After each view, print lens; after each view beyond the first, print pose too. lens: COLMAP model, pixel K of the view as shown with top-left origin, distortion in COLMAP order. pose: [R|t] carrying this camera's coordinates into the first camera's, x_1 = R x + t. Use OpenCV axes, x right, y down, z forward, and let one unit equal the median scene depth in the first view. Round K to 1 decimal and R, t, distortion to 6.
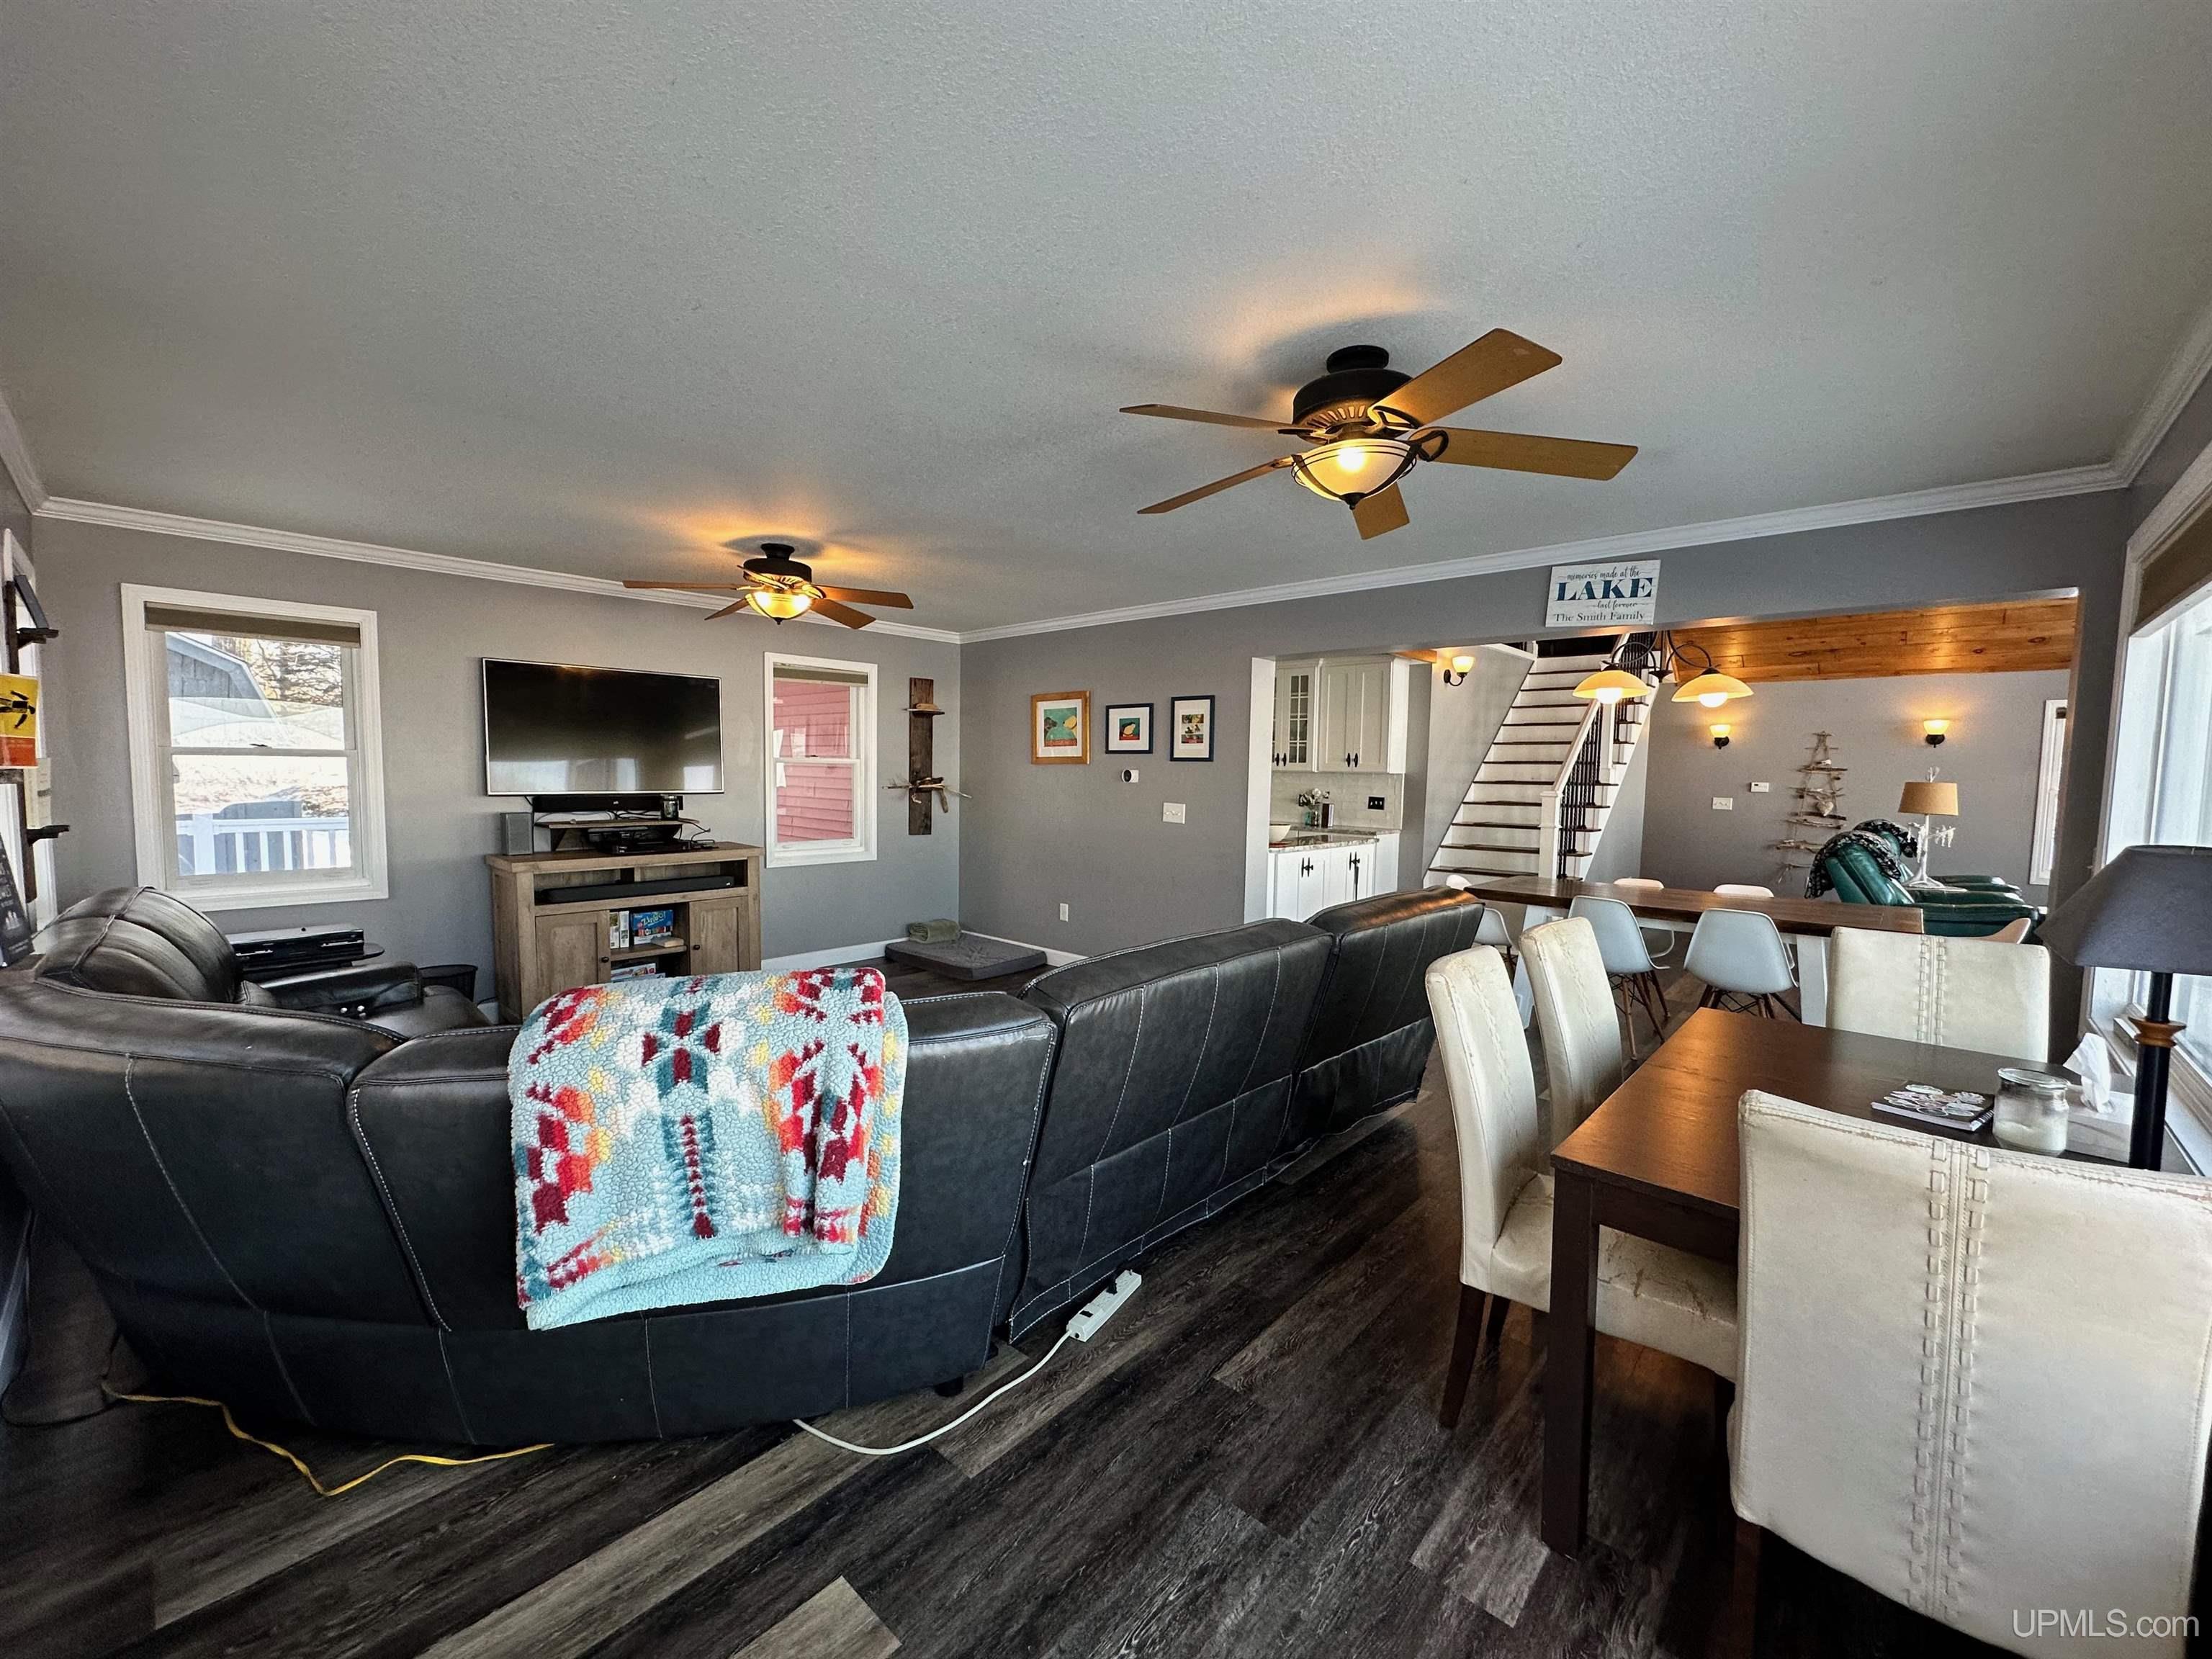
lens RADIAL K [[878.4, 0, 1107.6], [0, 878.4, 826.6], [0, 0, 1]] dist [-0.007412, 0.000303]
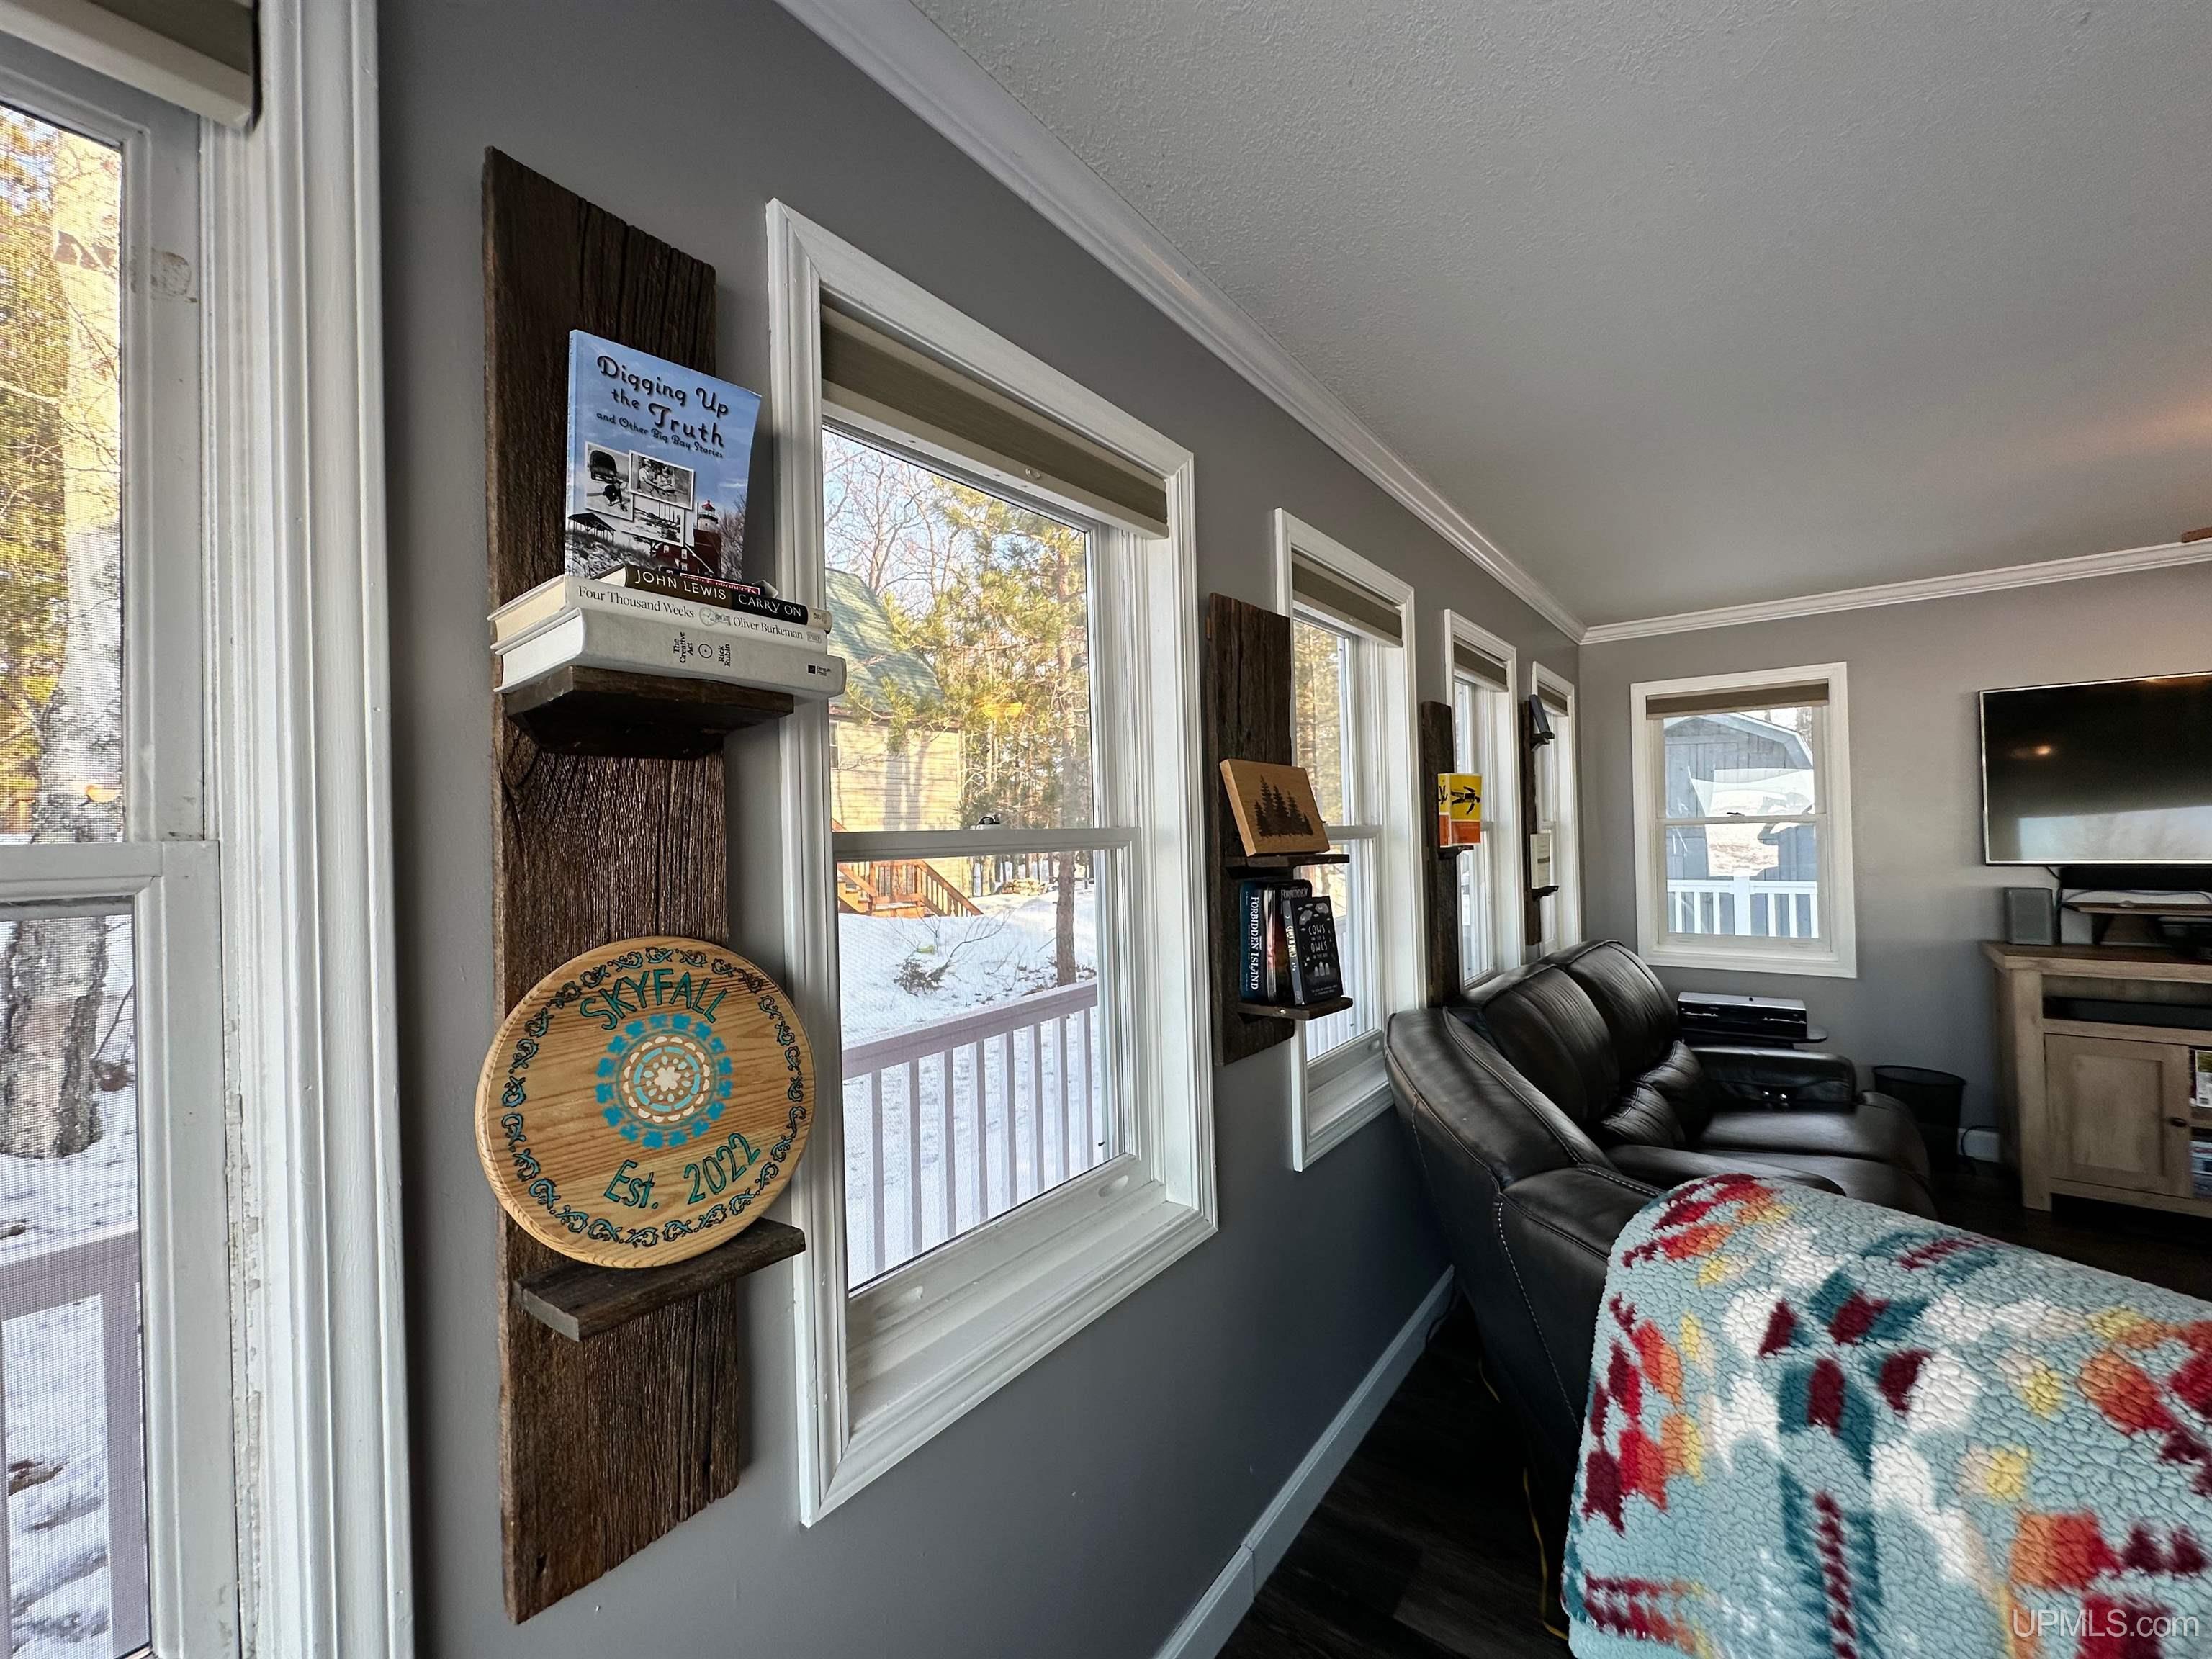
lens RADIAL K [[878.4, 0, 1107.6], [0, 878.4, 826.6], [0, 0, 1]] dist [-0.007412, 0.000303]
pose [[0.079056, -0.026707, -0.996512, 0.025834], [-0.041121, 0.998703, -0.030028, -0.043548], [0.996022, 0.043351, 0.077856, 0.479796]]
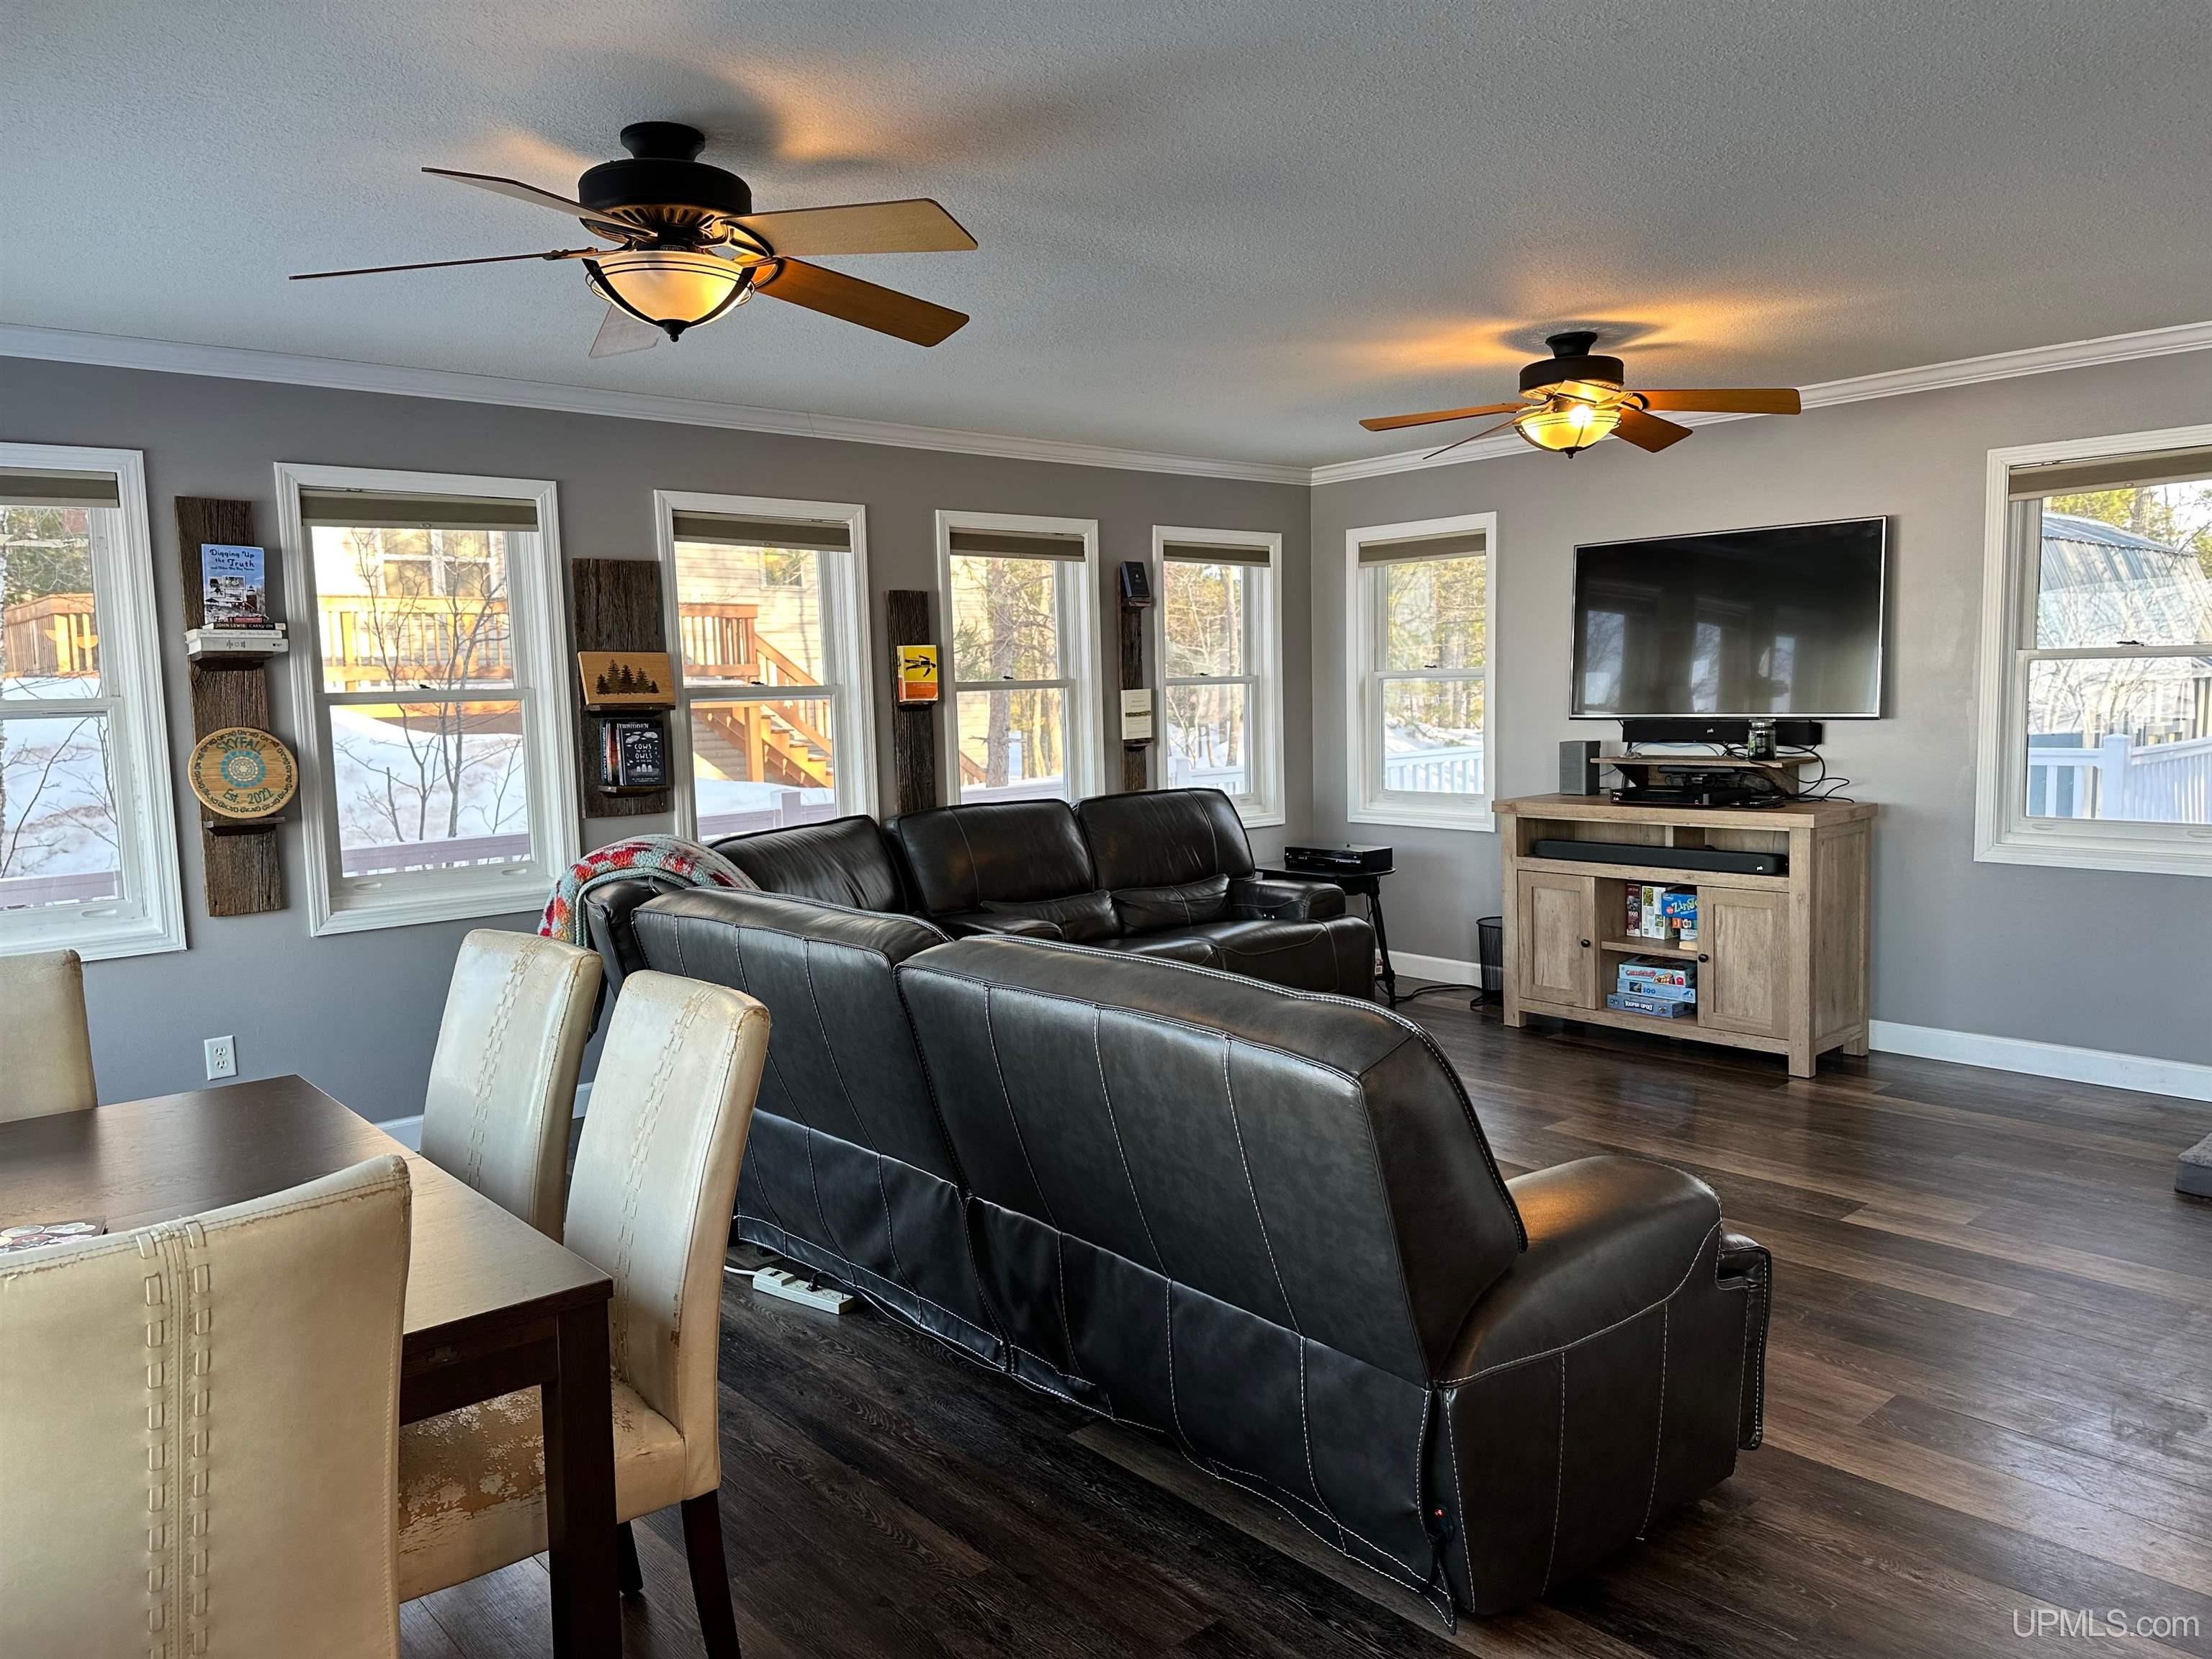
lens RADIAL K [[1527.7, 0, 1106.0], [0, 1527.7, 829.5], [0, 0, 1]] dist [0.099350, -0.153382]
pose [[-0.103076, 0.080452, -0.991415, 2.317828], [-0.042973, 0.995433, 0.085246, -0.113214], [0.993745, 0.051391, -0.099148, 2.240370]]
